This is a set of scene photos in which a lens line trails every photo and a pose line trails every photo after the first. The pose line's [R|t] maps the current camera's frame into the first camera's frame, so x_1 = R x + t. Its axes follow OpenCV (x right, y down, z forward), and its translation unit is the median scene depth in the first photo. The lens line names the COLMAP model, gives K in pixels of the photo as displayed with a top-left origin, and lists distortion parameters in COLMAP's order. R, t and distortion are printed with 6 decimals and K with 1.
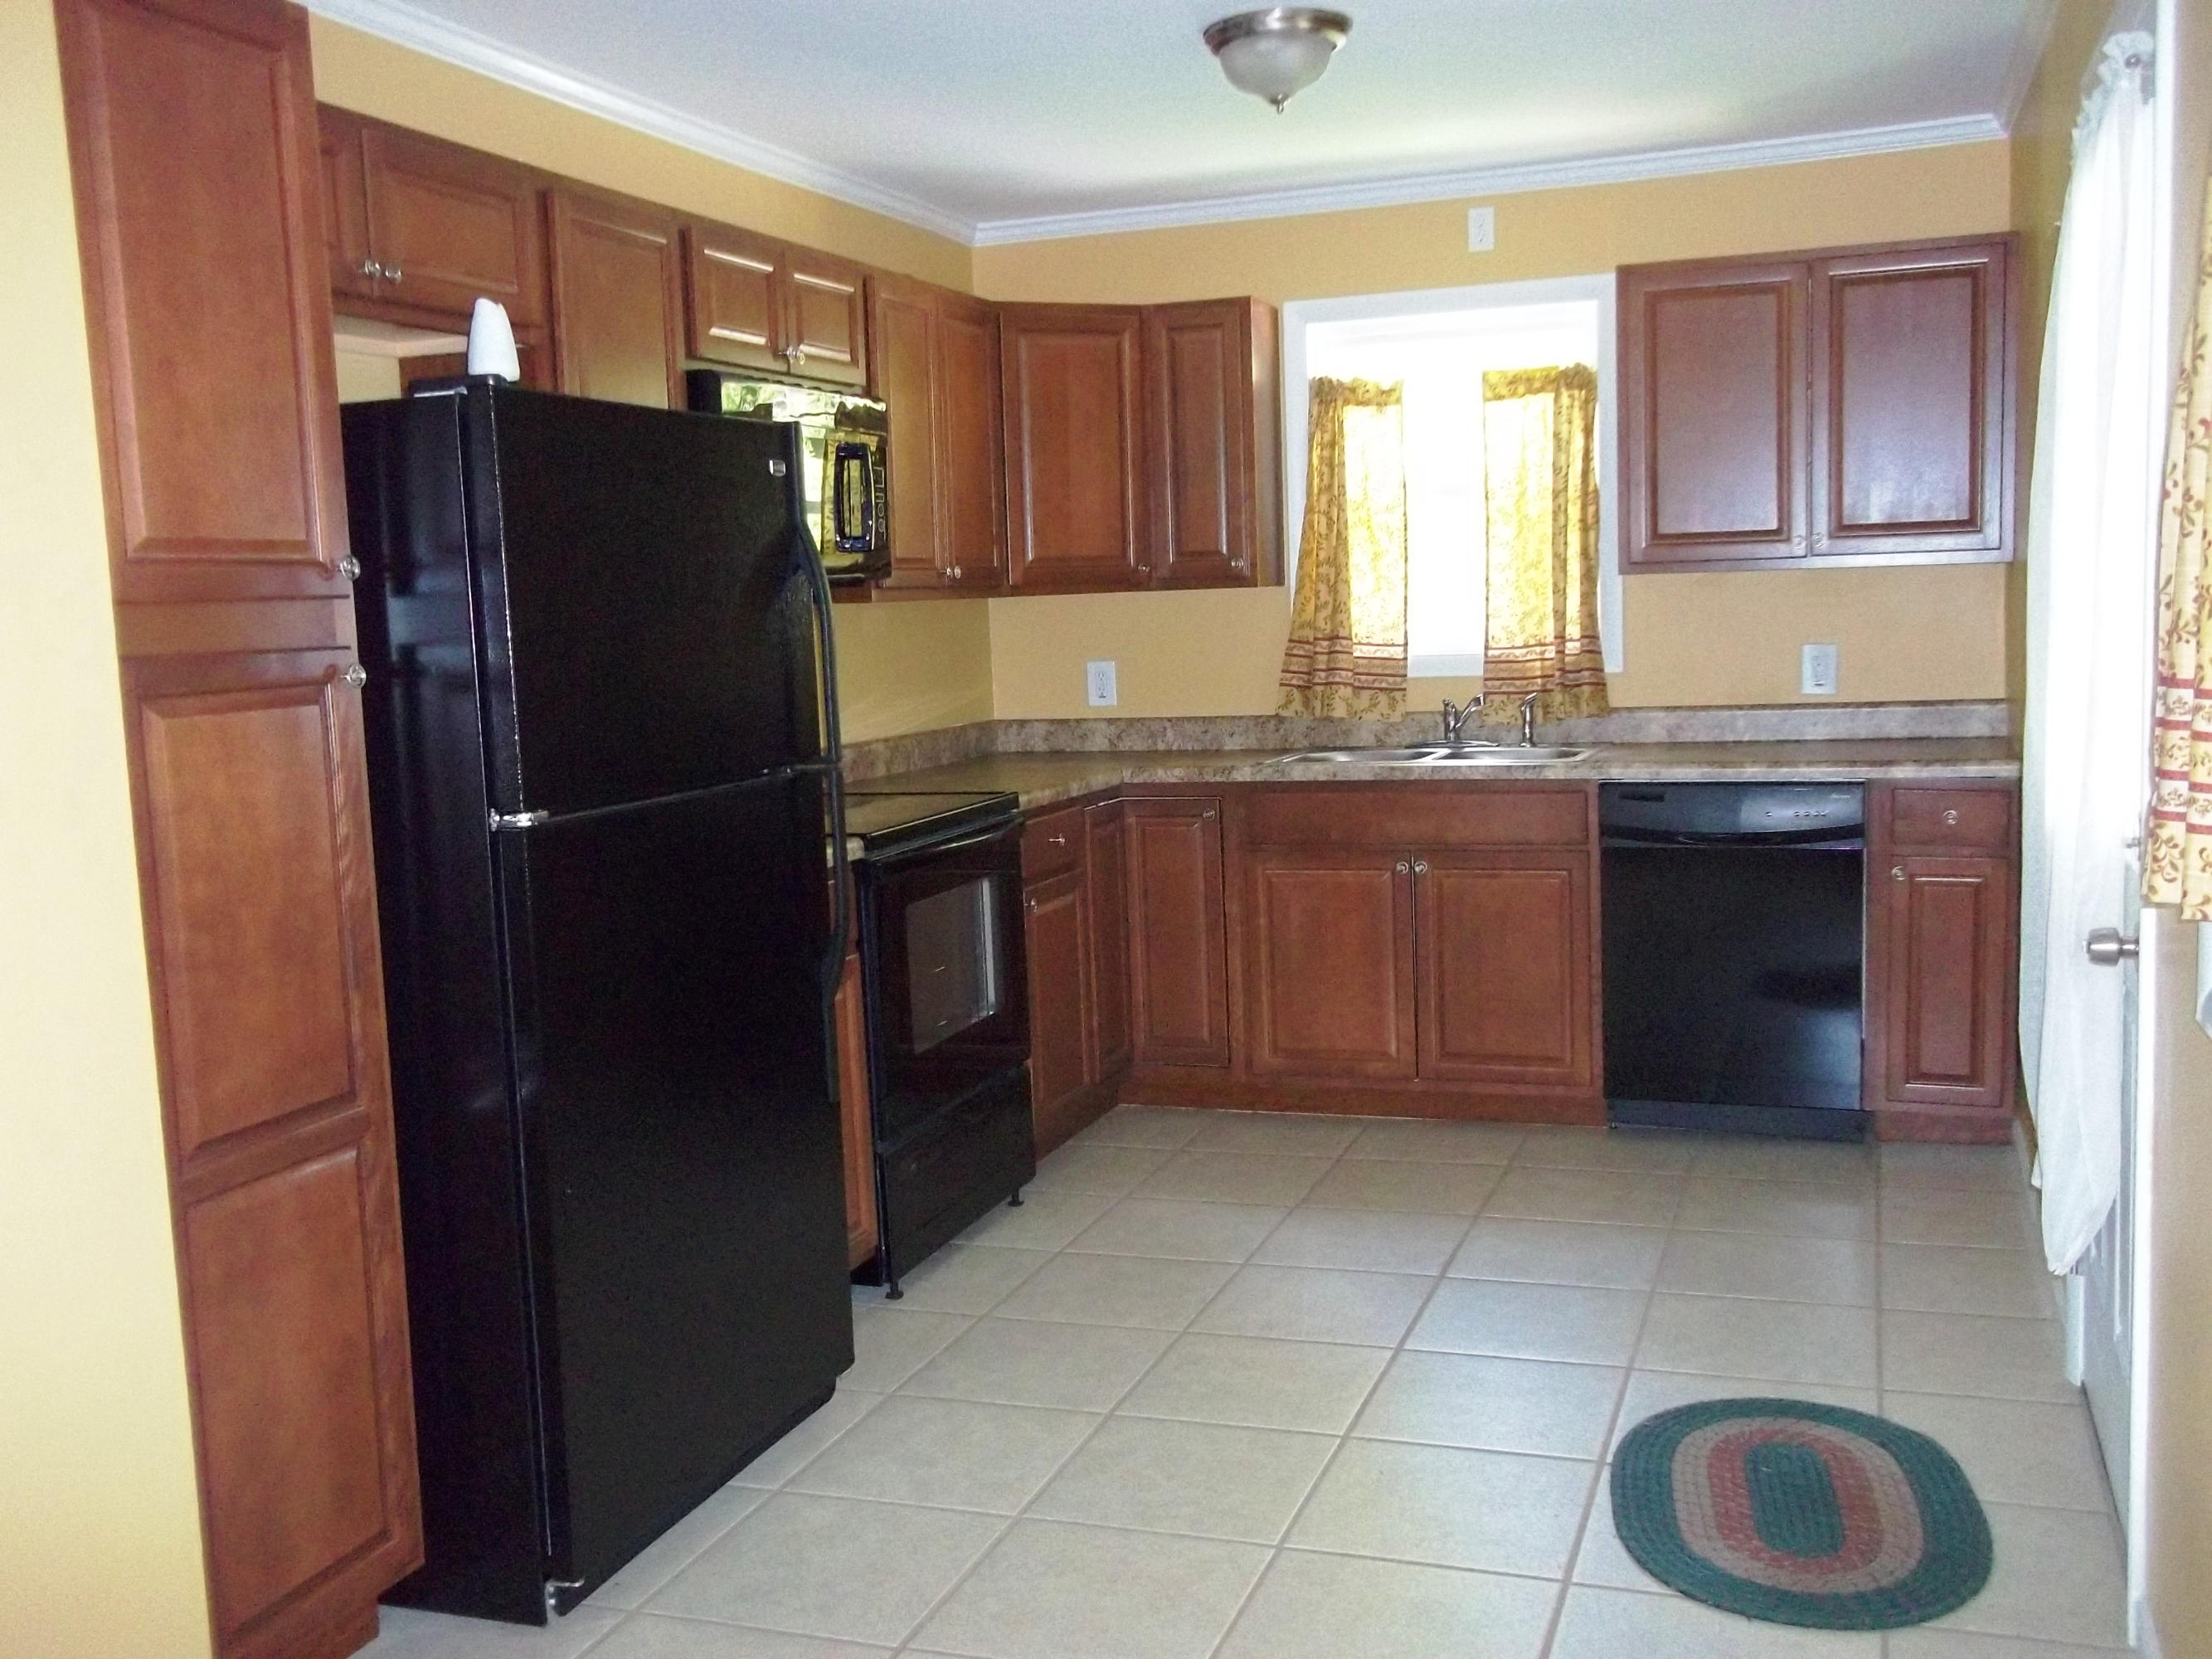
lens RADIAL K [[2093.7, 0, 1110.1], [0, 2093.7, 817.9], [0, 0, 1]] dist [-0.004285, 0.045697]
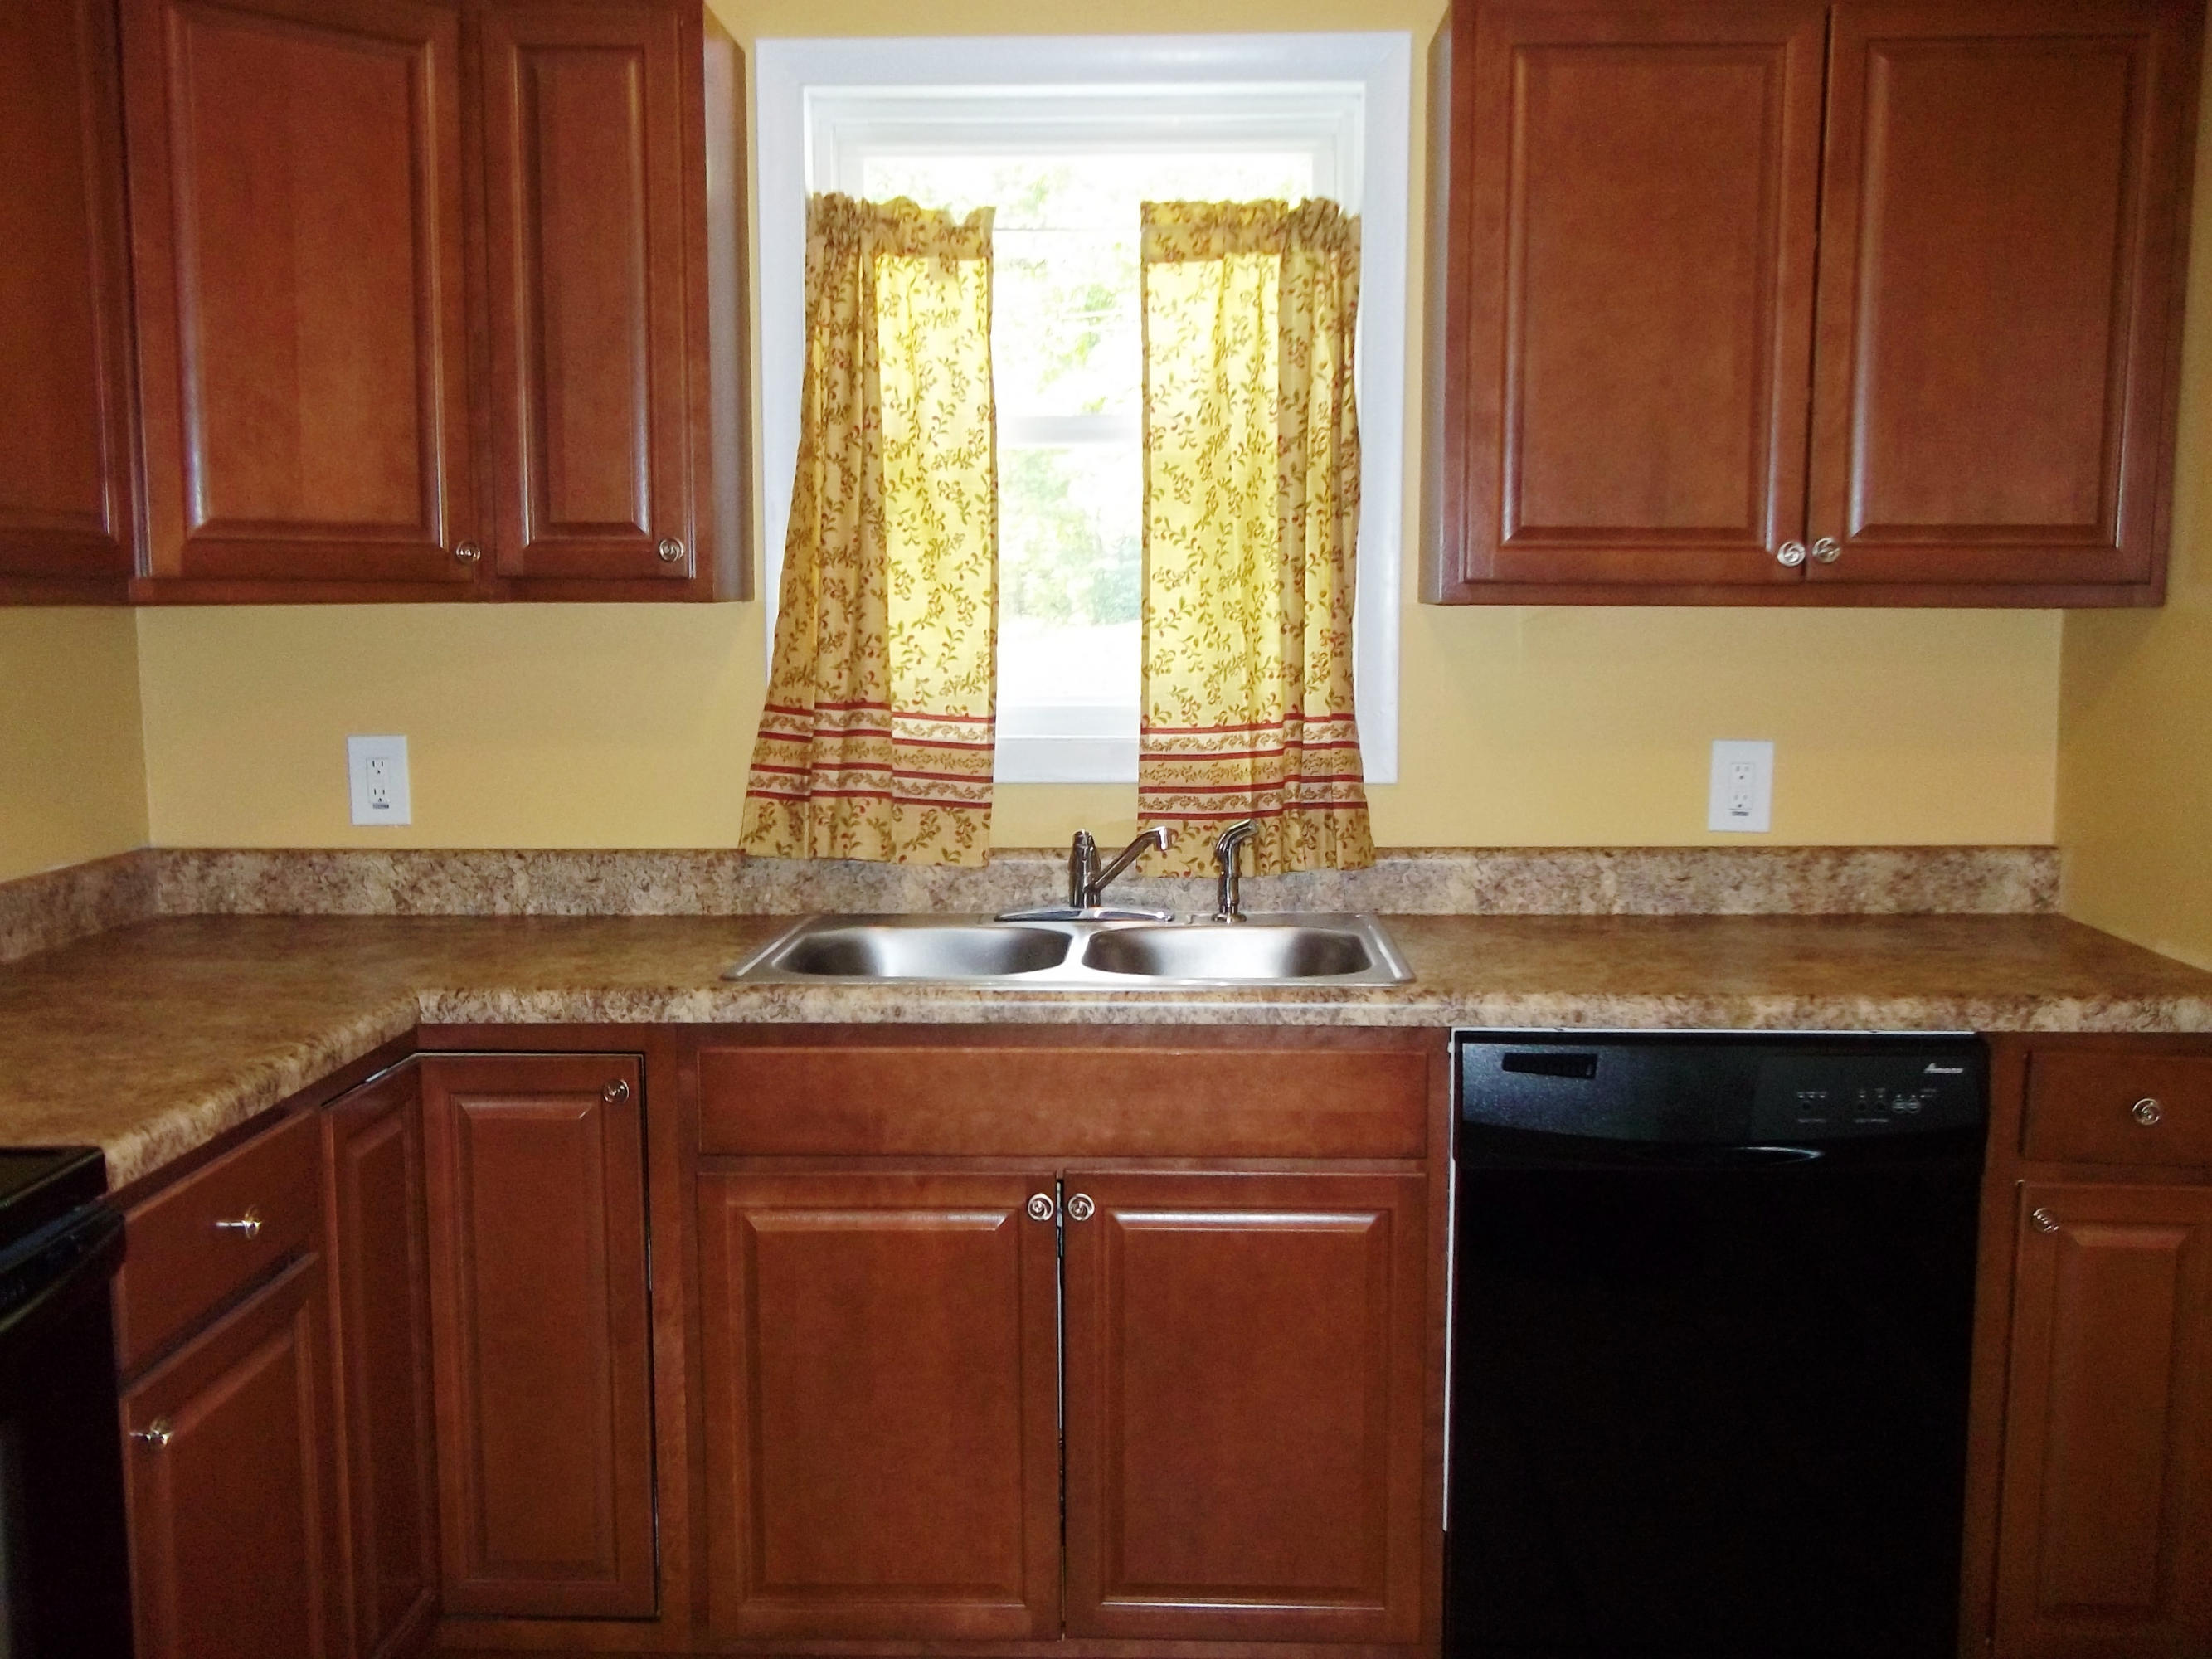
lens RADIAL K [[2093.7, 0, 1110.1], [0, 2093.7, 817.9], [0, 0, 1]] dist [-0.004285, 0.045697]
pose [[0.950119, 0.001105, 0.311885, 0.006347], [-0.000163, 0.999995, -0.003045, -0.056938], [-0.311887, 0.002842, 0.950115, 0.496472]]
